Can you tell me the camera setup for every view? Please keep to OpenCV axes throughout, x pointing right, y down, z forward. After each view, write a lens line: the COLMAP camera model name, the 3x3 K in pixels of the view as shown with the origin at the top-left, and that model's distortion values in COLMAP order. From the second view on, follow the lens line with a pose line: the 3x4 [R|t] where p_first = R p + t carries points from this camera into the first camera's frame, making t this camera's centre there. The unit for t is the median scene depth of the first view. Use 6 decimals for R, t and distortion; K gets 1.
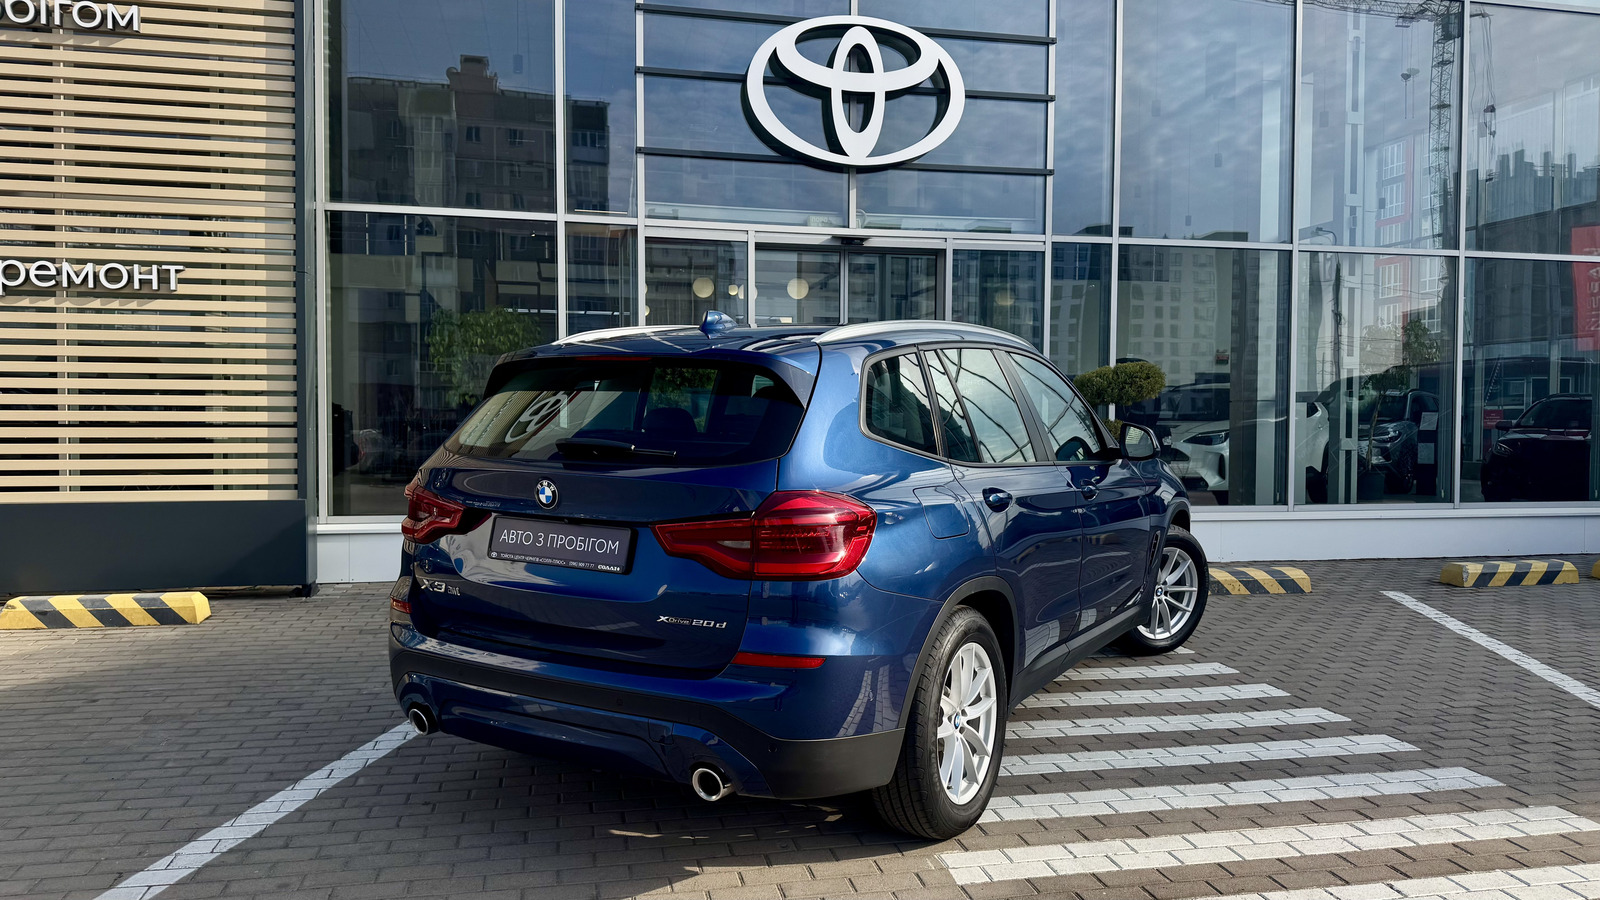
lens RADIAL K [[1131.3, 0, 797.9], [0, 1131.3, 452.9], [0, 0, 1]] dist [0.025129, -0.027603]
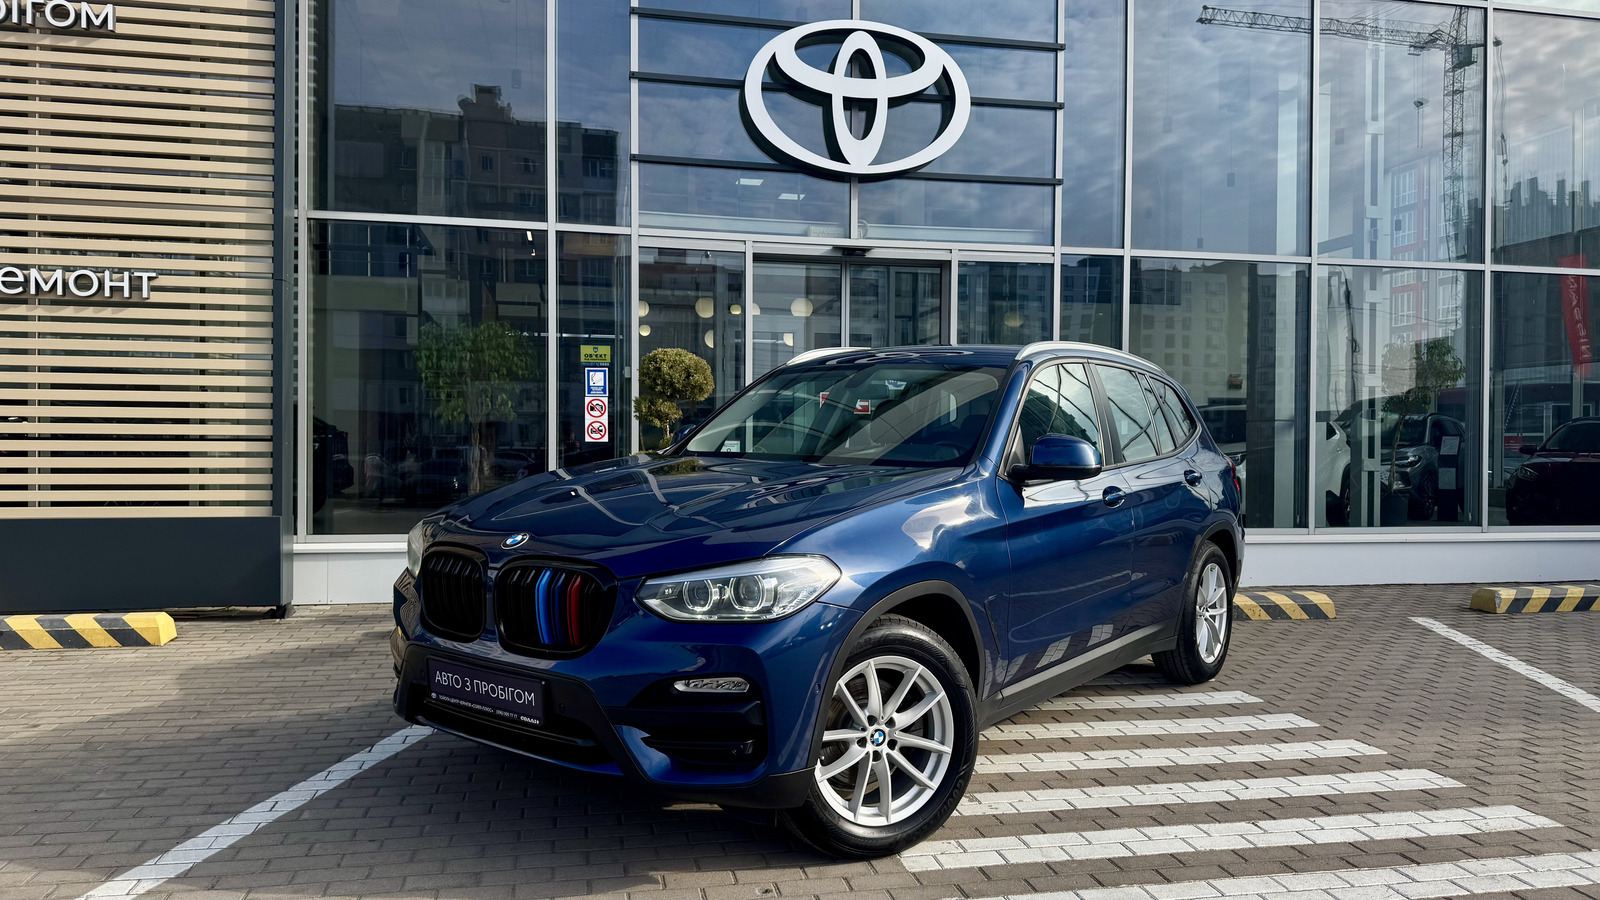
lens RADIAL K [[1131.3, 0, 796.6], [0, 1131.3, 457.2], [0, 0, 1]] dist [0.025129, -0.027603]
pose [[0.999948, 0.002162, -0.009968, 0.009539], [-0.002382, 0.999753, -0.022100, 0.009851], [0.009918, 0.022123, 0.999706, 0.040288]]
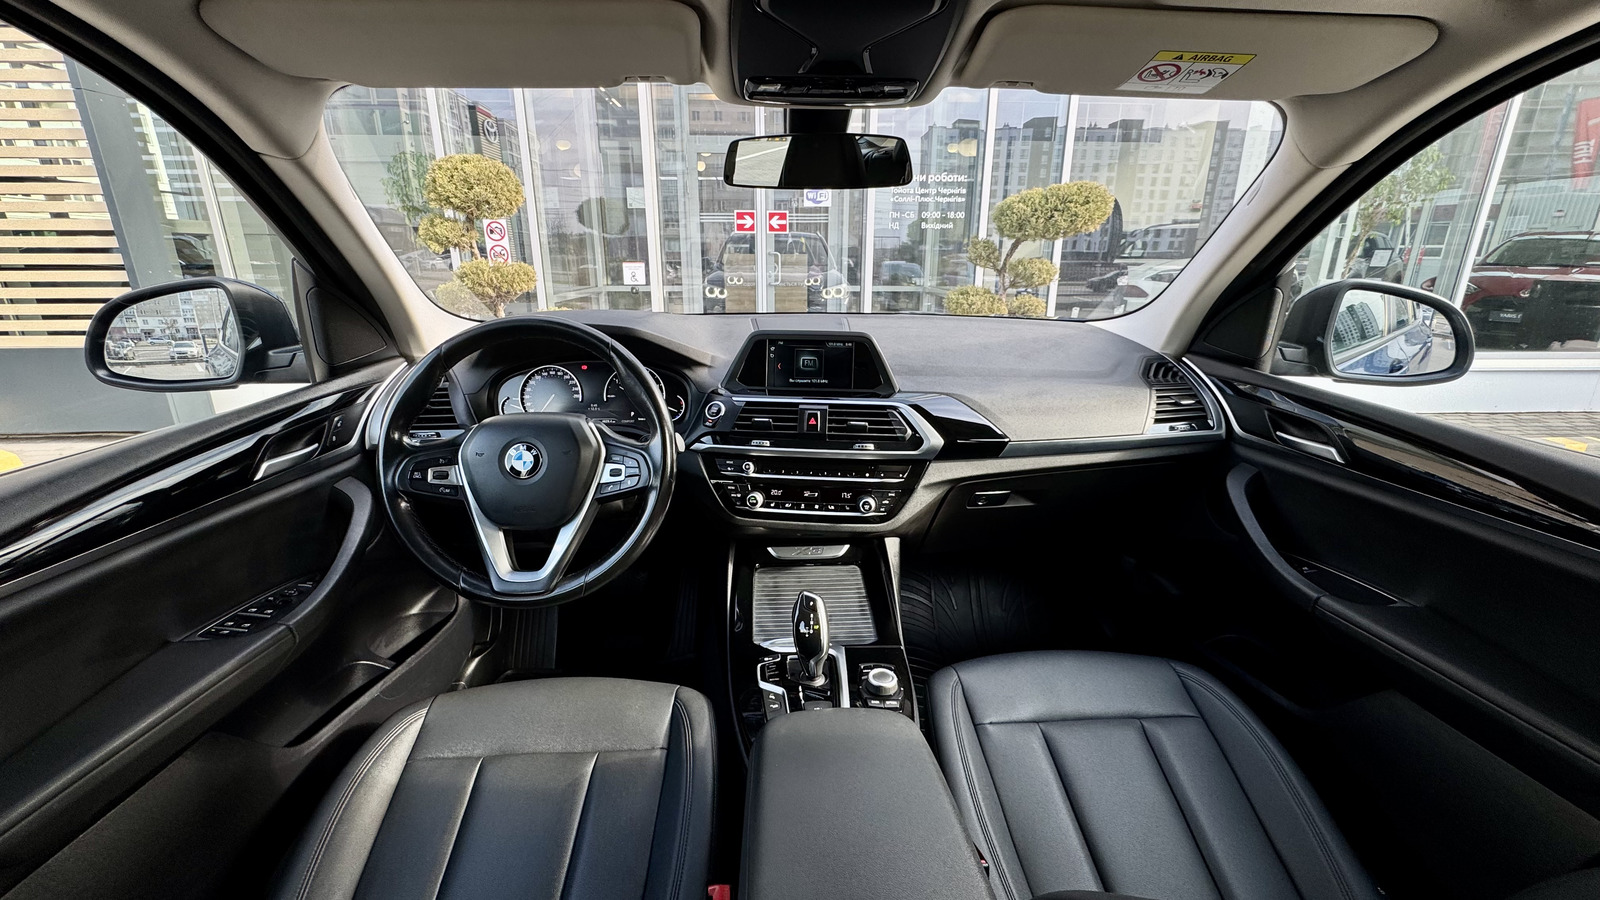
lens RADIAL K [[617.6, 0, 805.7], [0, 617.6, 453.9], [0, 0, 1]] dist [-0.002151, -0.000618]
pose [[0.984371, 0.046853, -0.169758, 0.192282], [0.001302, 0.961997, 0.273058, -0.016135], [0.176100, -0.269011, 0.946901, 0.505411]]
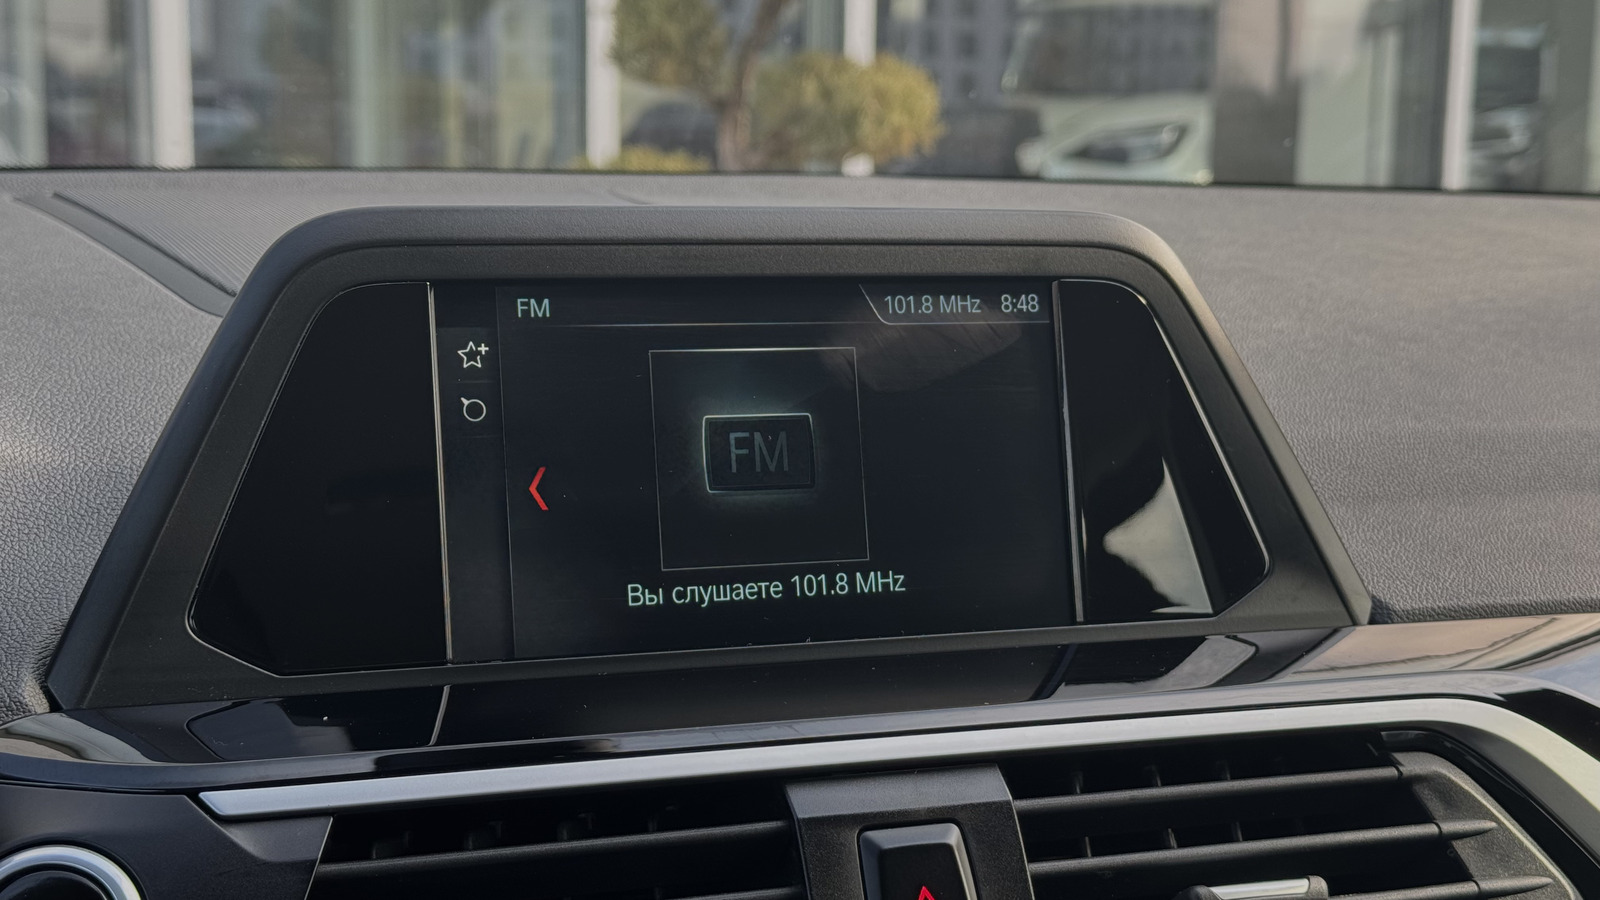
lens RADIAL K [[2277.6, 0, 792.2], [0, 2277.6, 442.5], [0, 0, 1]] dist [0.011041, 0.000000]
pose [[0.975331, -0.034656, 0.218011, 0.162503], [0.008503, 0.992765, 0.119772, -0.008318], [-0.220585, -0.114963, 0.968569, 0.562400]]
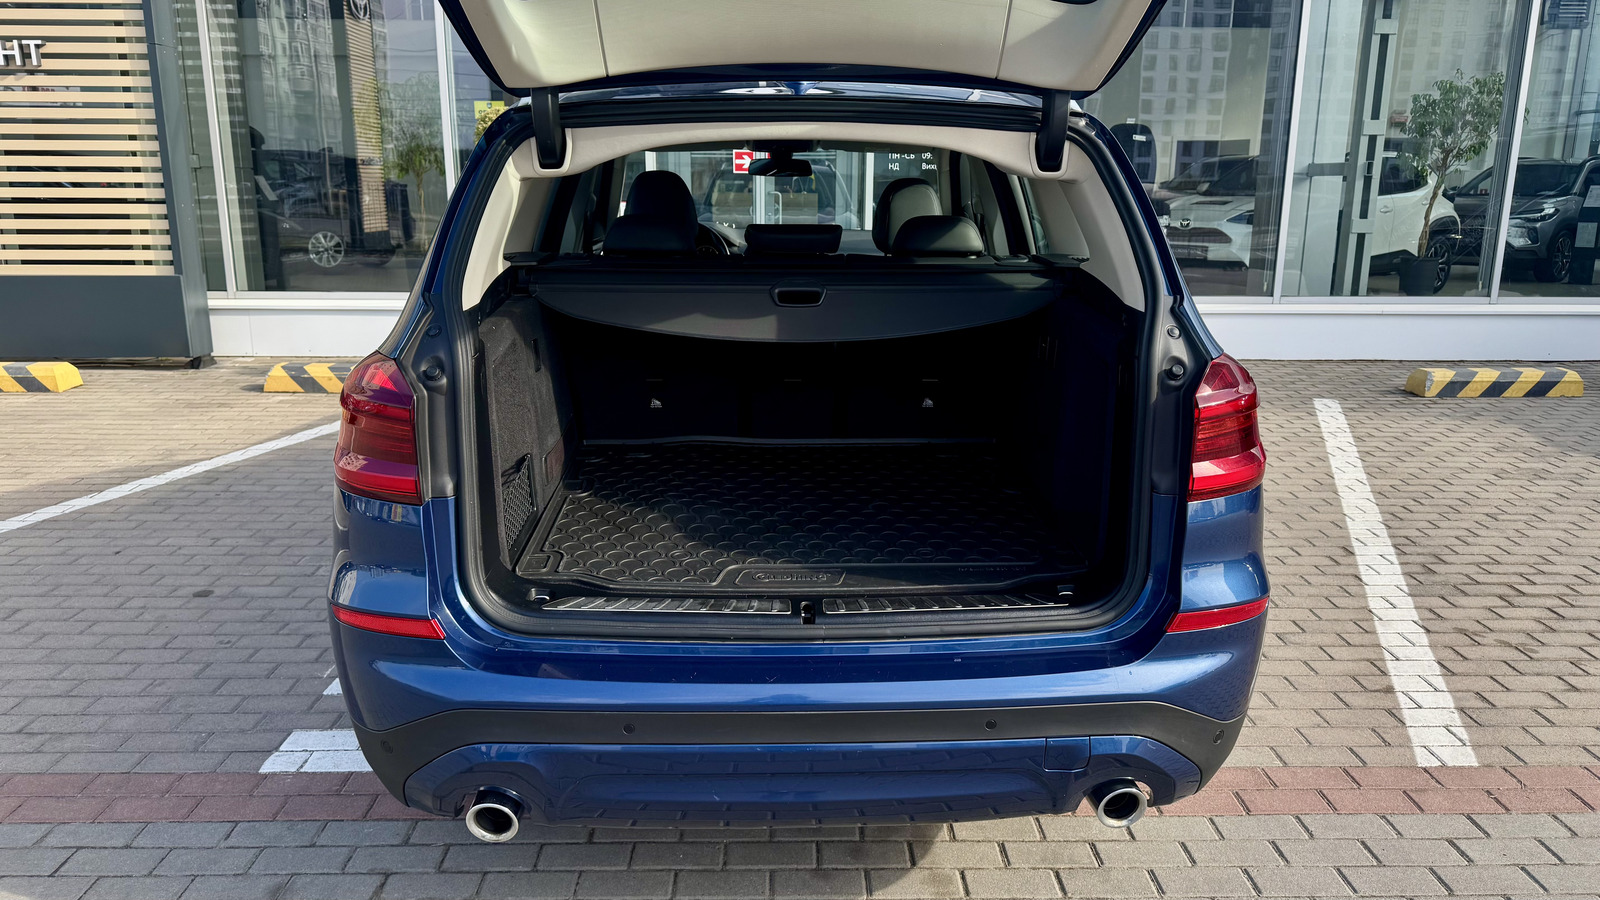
lens RADIAL K [[1131.3, 0, 806.5], [0, 1131.3, 459.2], [0, 0, 1]] dist [0.025129, -0.027603]
pose [[0.982195, 0.044271, -0.182574, 0.282764], [-0.006536, 0.979302, 0.202301, -0.007304], [0.187751, -0.197505, 0.962154, 0.069414]]
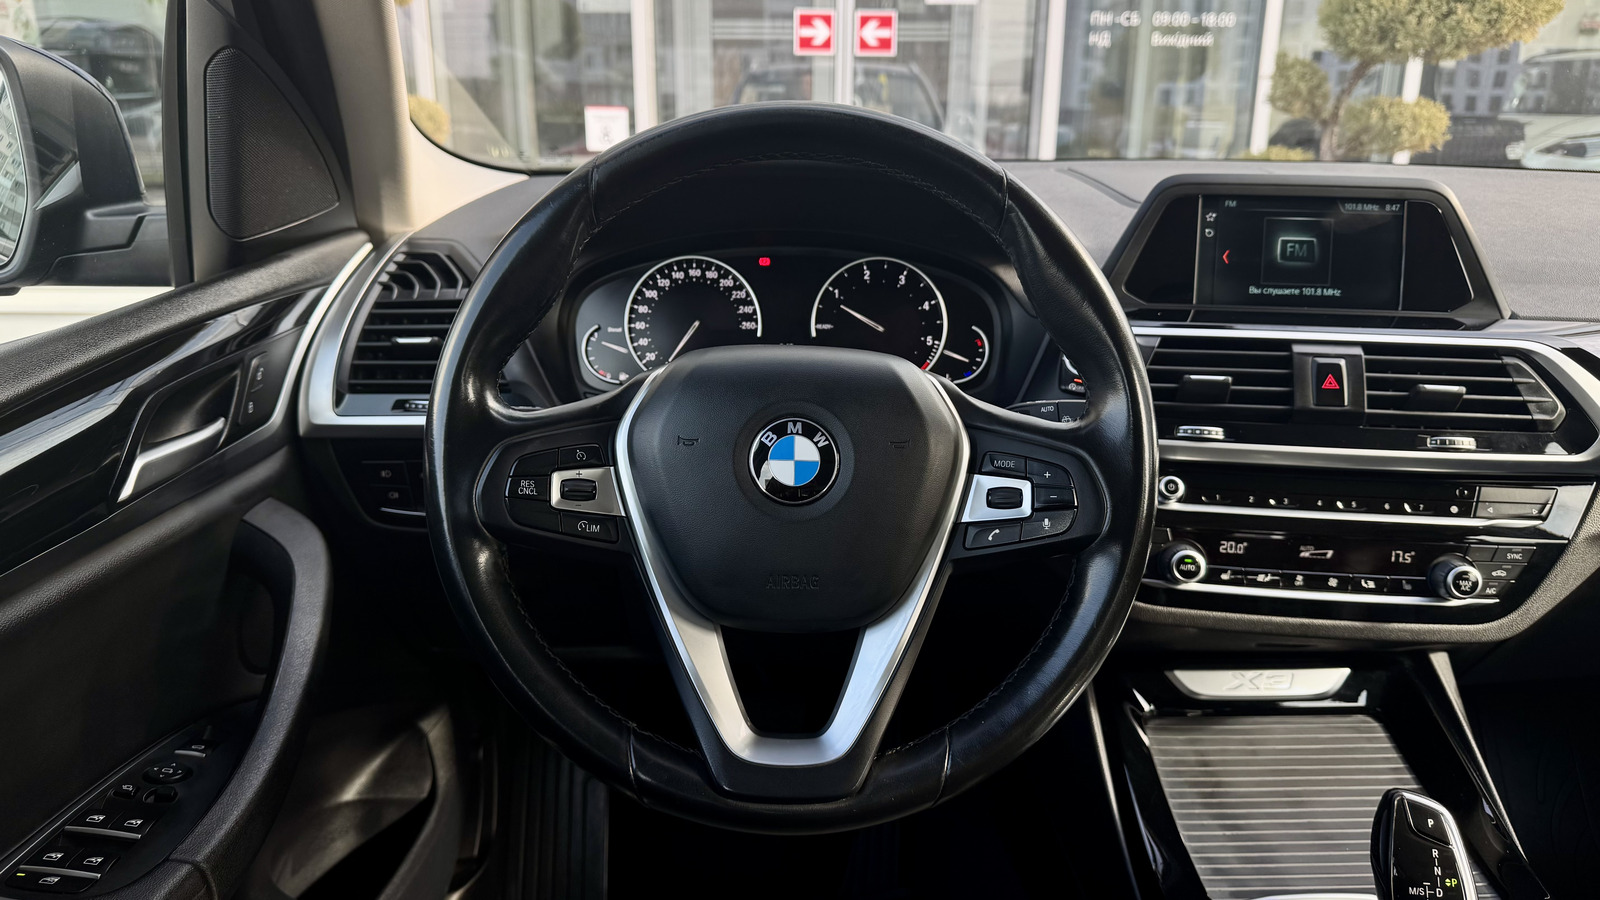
lens RADIAL K [[1131.3, 0, 836.7], [0, 1131.3, 454.0], [0, 0, 1]] dist [0.025129, -0.027603]
pose [[0.979323, 0.055926, -0.194421, 0.156361], [-0.004360, 0.966641, 0.256097, -0.008857], [0.202258, -0.249954, 0.946897, 0.519378]]
